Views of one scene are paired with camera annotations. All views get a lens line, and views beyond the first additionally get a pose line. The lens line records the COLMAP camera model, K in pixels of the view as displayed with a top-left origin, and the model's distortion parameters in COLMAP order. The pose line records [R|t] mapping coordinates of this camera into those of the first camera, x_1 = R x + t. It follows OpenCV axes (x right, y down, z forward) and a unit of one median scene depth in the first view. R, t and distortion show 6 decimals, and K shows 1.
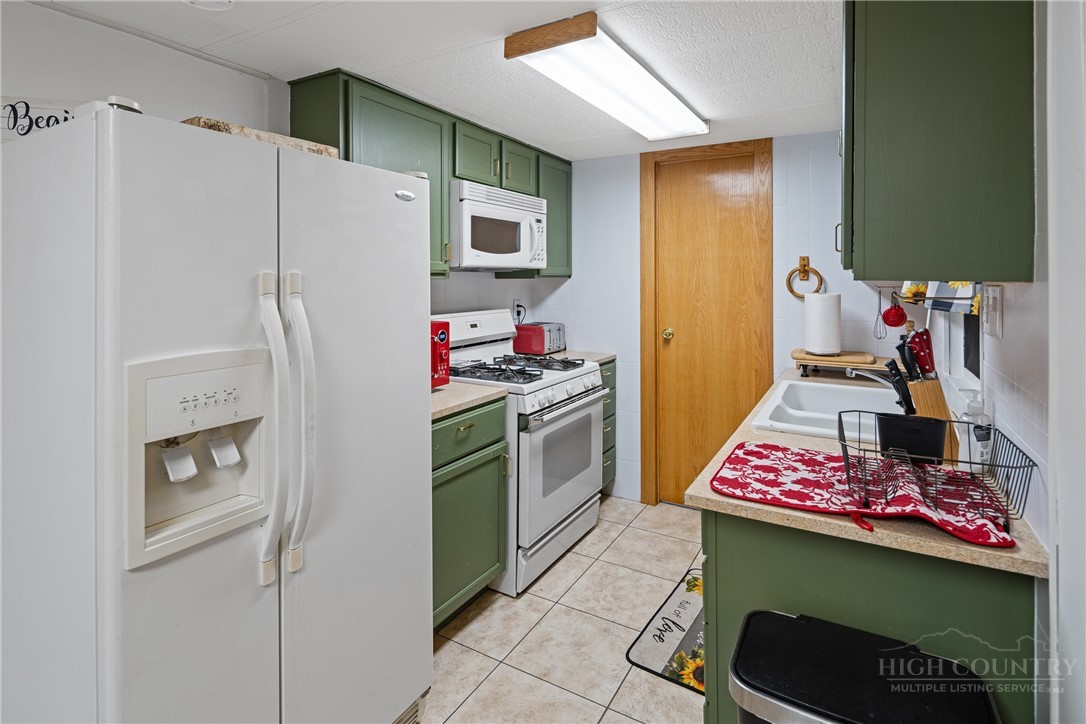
lens RADIAL K [[550.0, 0, 546.9], [0, 550.0, 277.5], [0, 0, 1]] dist [0.001347, -0.000968]
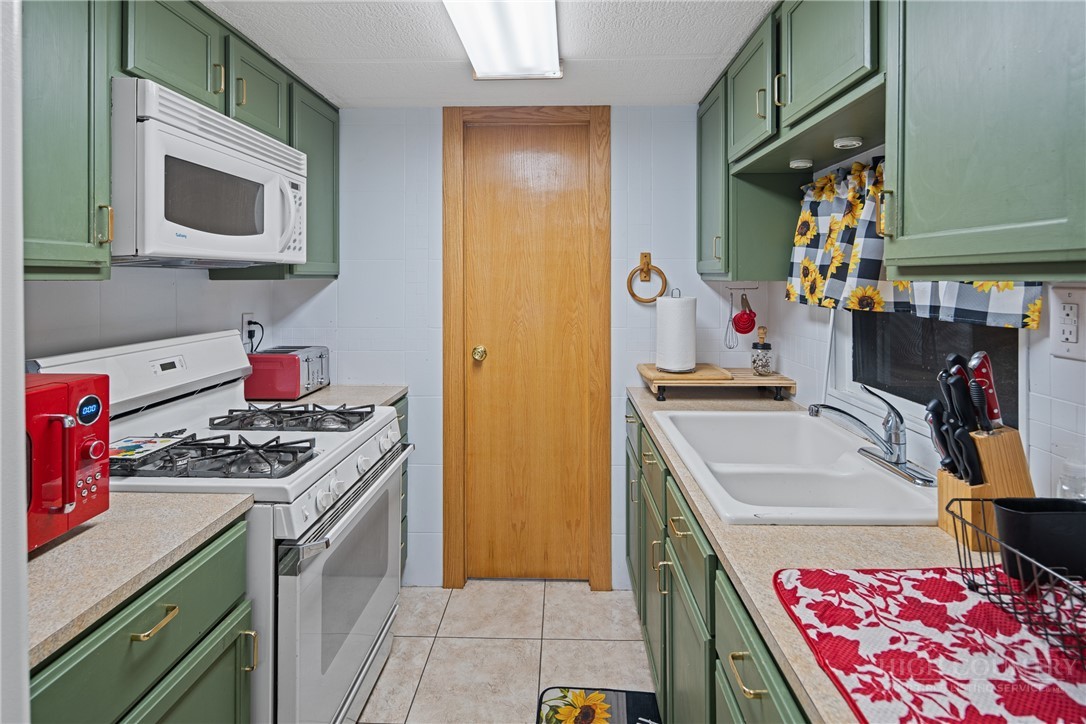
lens RADIAL K [[550.0, 0, 546.9], [0, 550.0, 277.5], [0, 0, 1]] dist [0.001347, -0.000968]
pose [[0.884860, 0.001034, 0.465857, -0.053051], [-0.000079, 0.999998, -0.002069, 0.000927], [-0.465858, 0.001794, 0.884858, 0.330564]]
